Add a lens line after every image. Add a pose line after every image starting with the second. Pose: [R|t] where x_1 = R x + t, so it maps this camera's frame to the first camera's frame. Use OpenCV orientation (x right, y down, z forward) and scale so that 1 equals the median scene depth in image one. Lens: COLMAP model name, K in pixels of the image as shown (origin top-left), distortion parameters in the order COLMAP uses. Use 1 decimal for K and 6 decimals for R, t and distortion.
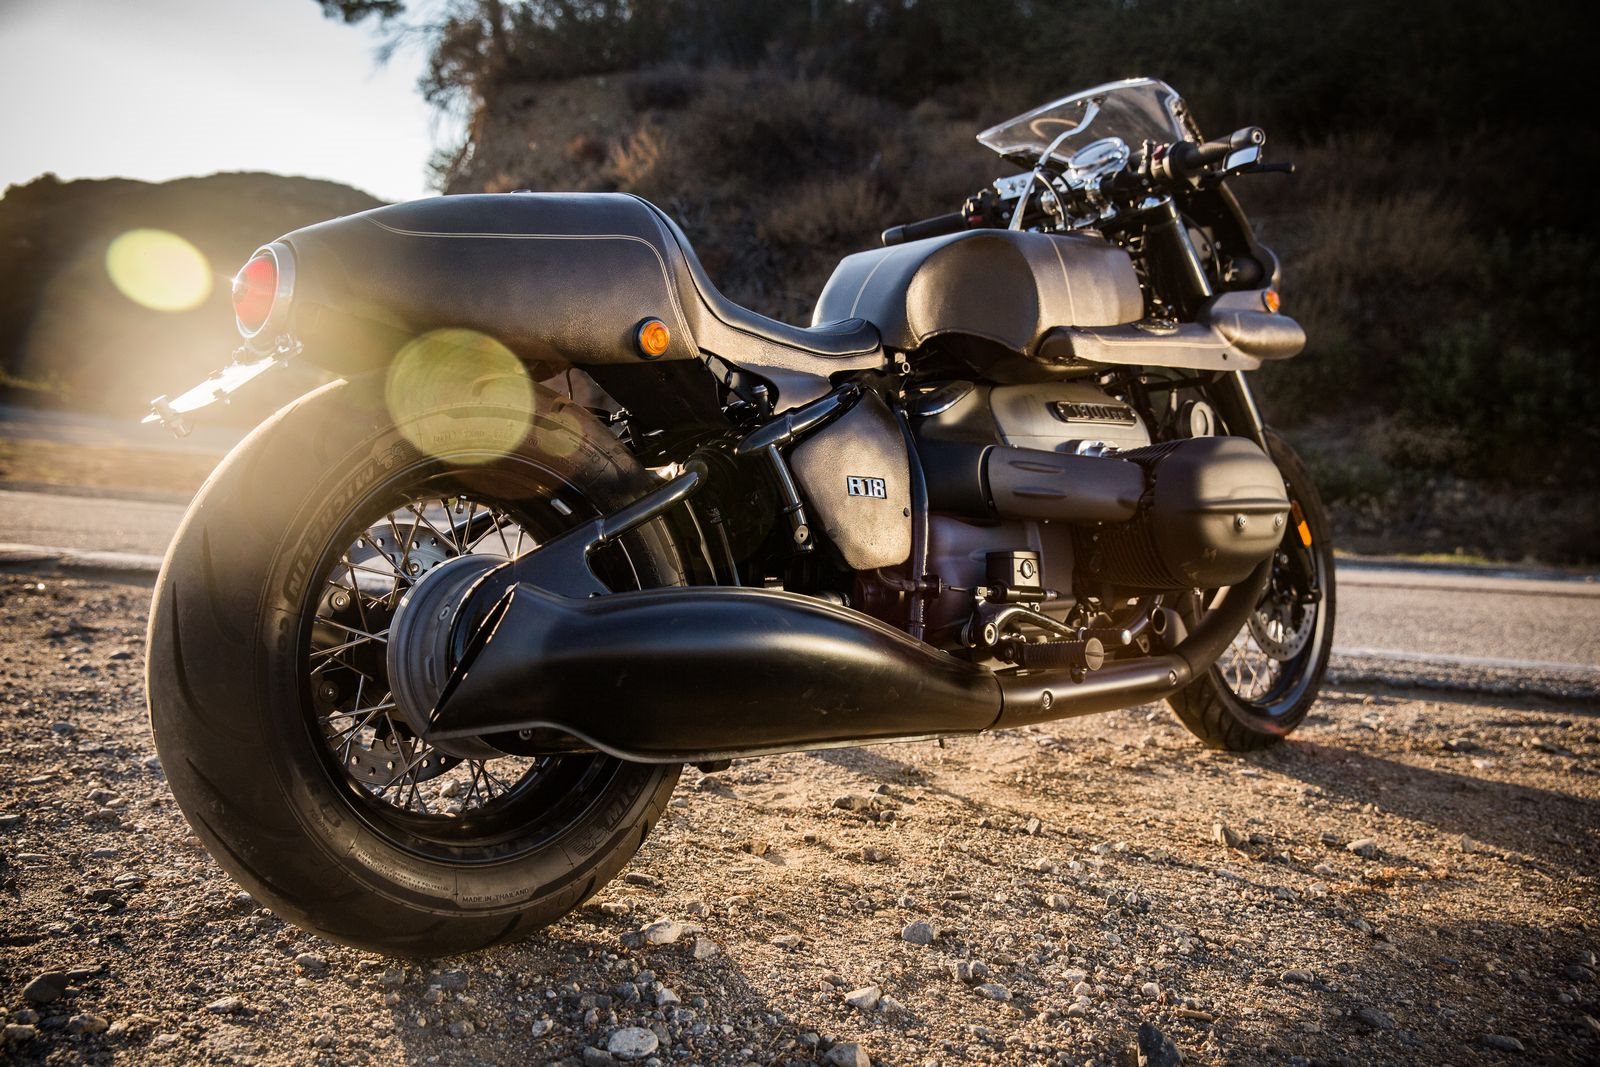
lens RADIAL K [[1478.1, 0, 784.6], [0, 1478.1, 533.9], [0, 0, 1]] dist [0.000917, 0.000000]
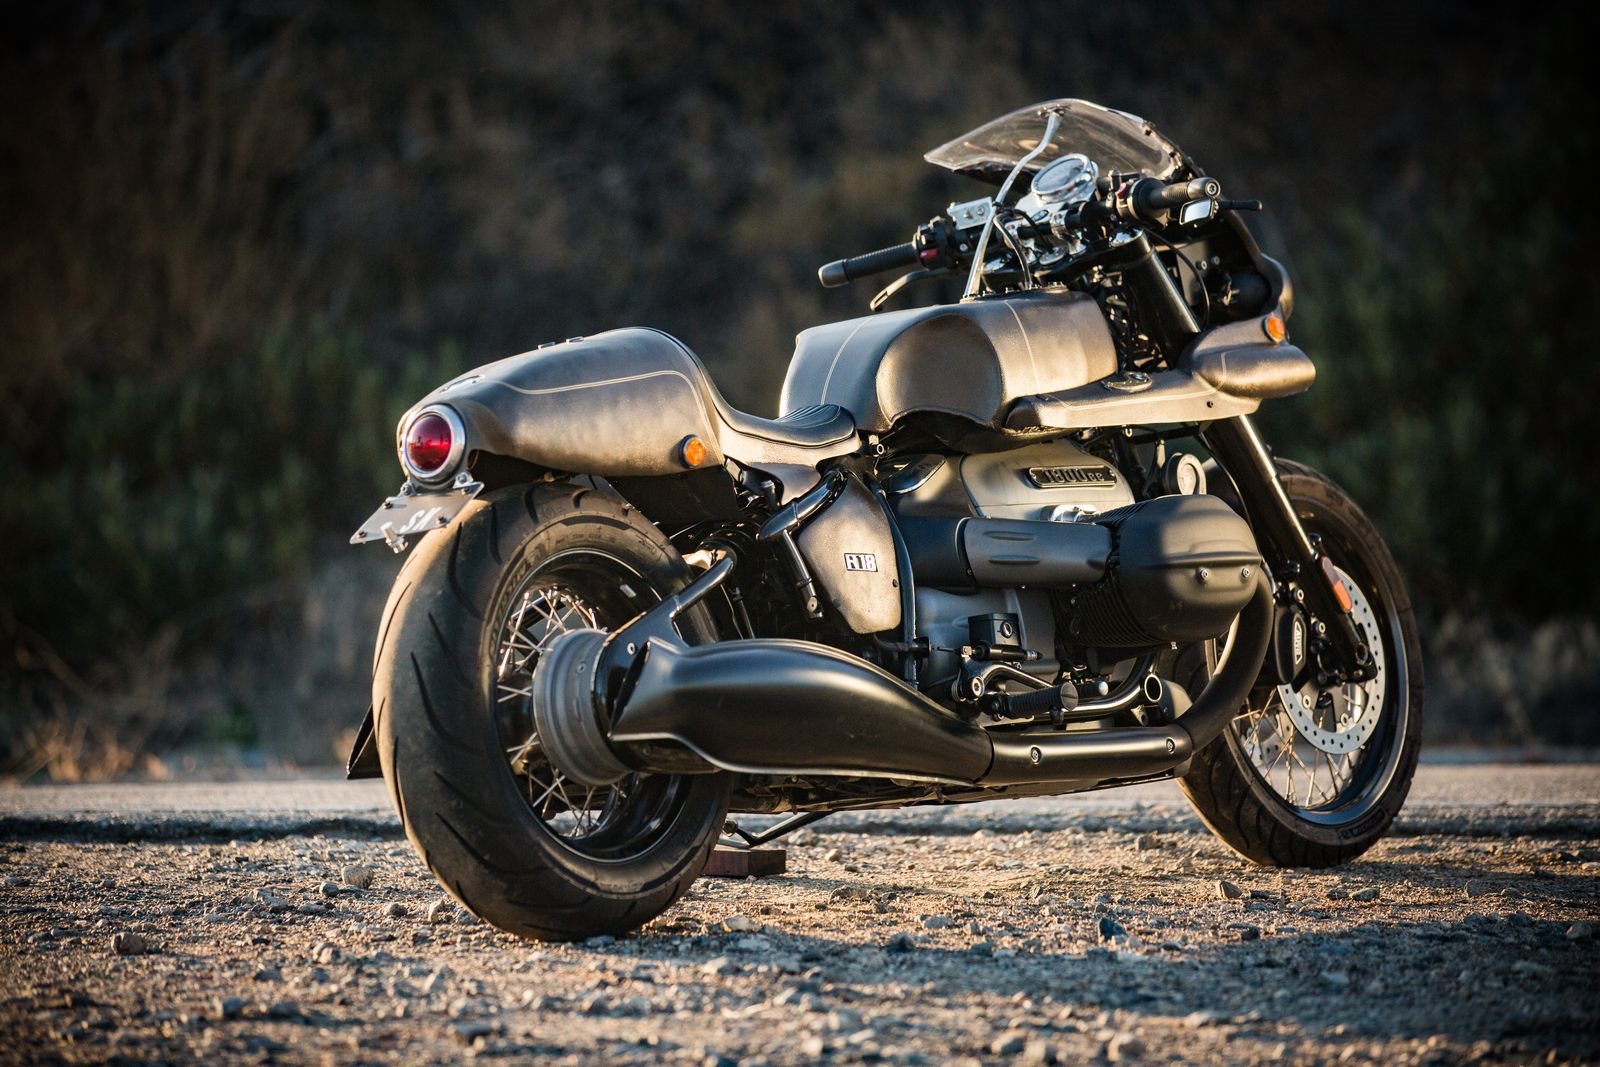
lens RADIAL K [[7993.5, 0, 796.9], [0, 7993.5, 535.0], [0, 0, 1]] dist [2.272304, 0.000000]
pose [[0.990980, -0.062539, 0.118520, -0.607729], [0.068941, 0.996332, -0.050701, 0.215856], [-0.114914, 0.058415, 0.991656, -4.297467]]
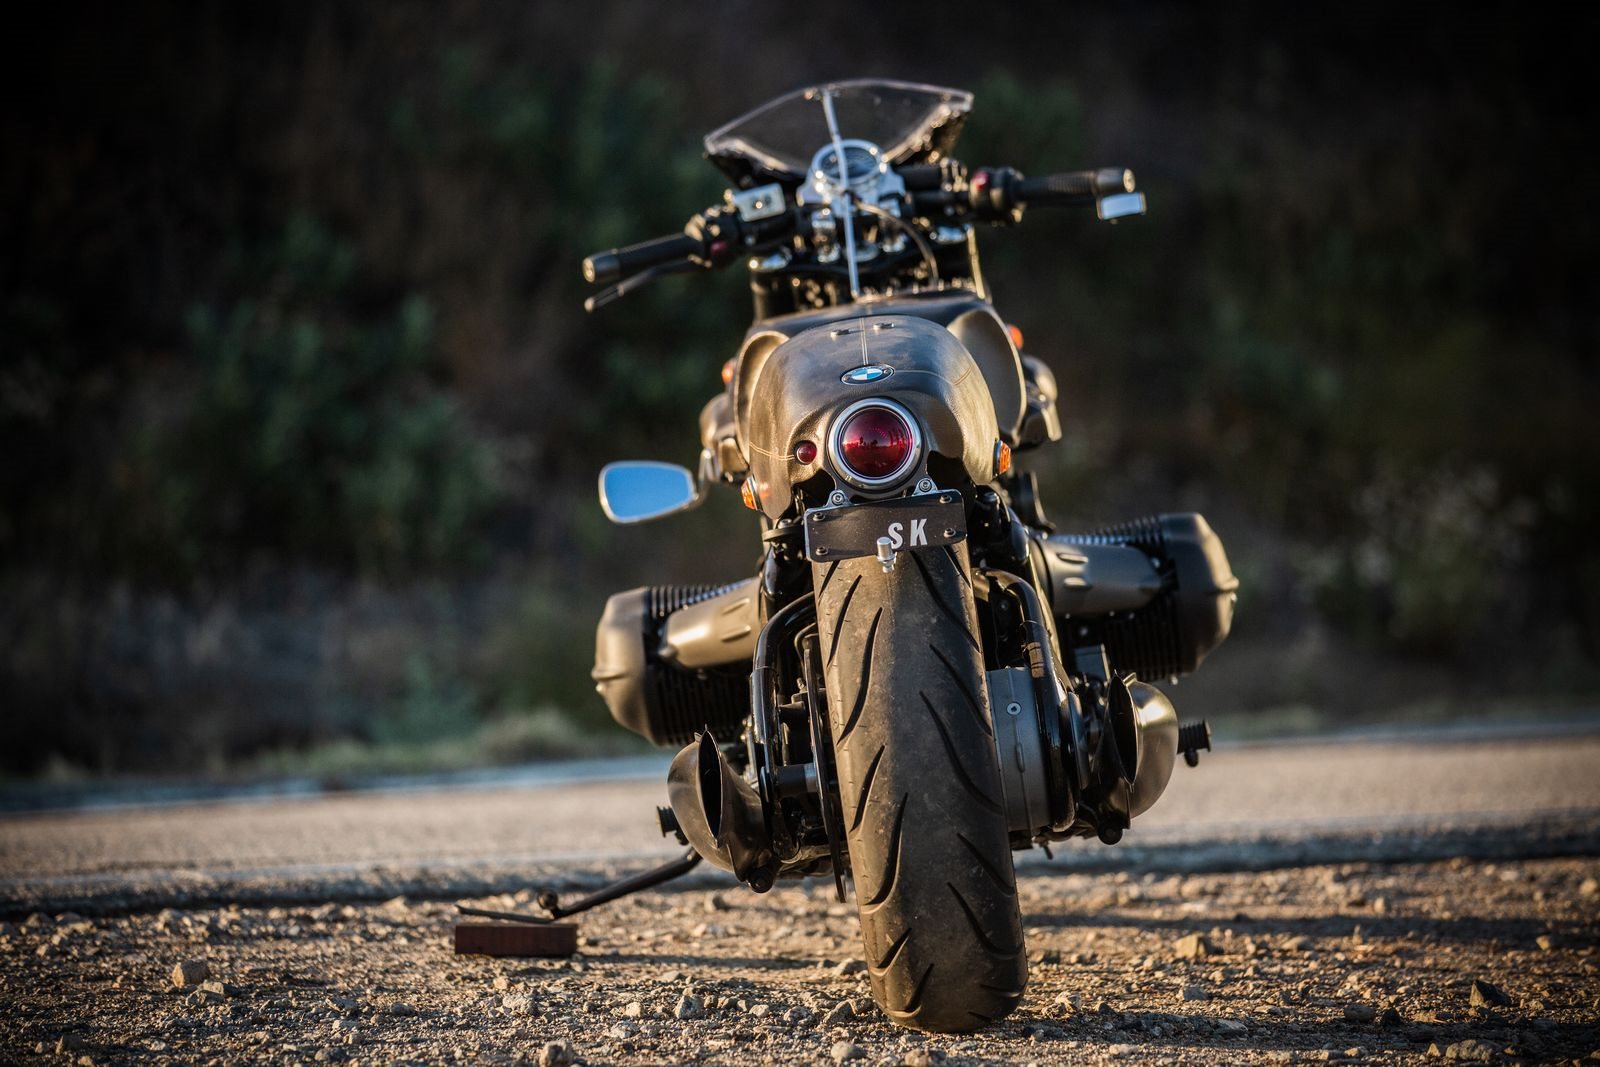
lens RADIAL K [[6748.3, 0, 806.0], [0, 6748.3, 528.4], [0, 0, 1]] dist [0.852680, 0.000000]
pose [[0.704179, -0.058918, 0.707574, -2.760128], [0.093086, 0.995610, -0.009737, -0.035340], [-0.703894, 0.072722, 0.706572, -1.773992]]
